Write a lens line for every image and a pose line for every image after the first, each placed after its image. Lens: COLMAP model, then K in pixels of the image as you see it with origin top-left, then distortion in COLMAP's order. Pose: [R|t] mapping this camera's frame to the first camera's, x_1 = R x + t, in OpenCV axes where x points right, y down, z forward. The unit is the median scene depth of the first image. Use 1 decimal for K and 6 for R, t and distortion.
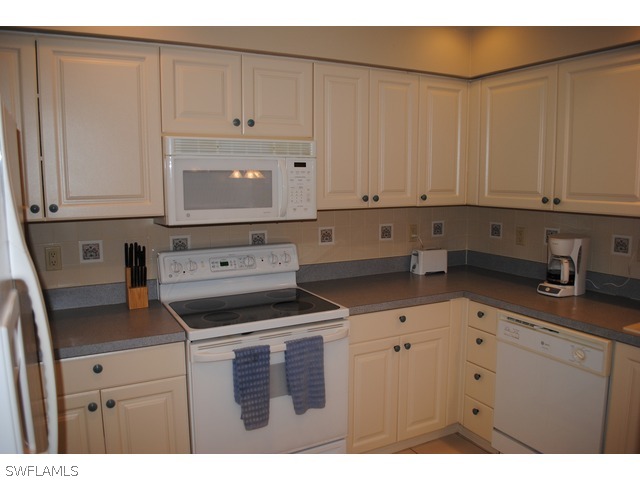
lens RADIAL K [[499.6, 0, 320.0], [0, 499.6, 240.0], [0, 0, 1]] dist [-0.033480, -0.001437]
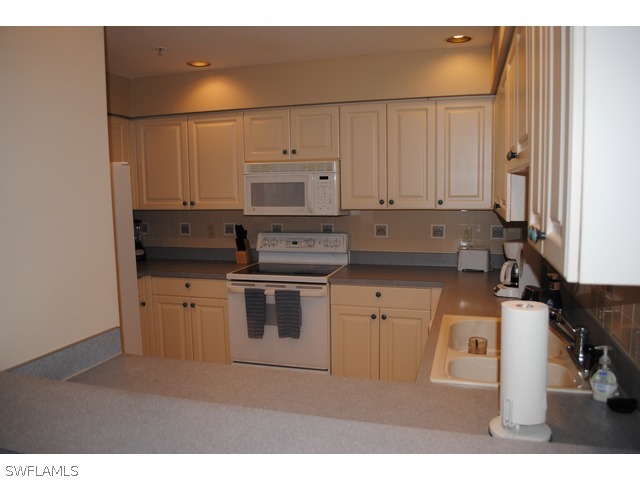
lens RADIAL K [[528.4, 0, 319.1], [0, 528.4, 231.7], [0, 0, 1]] dist [-0.001114, -0.012561]
pose [[0.709106, 0.059694, -0.702571, 1.073187], [-0.073683, 0.997228, 0.010361, -0.009456], [0.701242, 0.044421, 0.711538, -0.102535]]
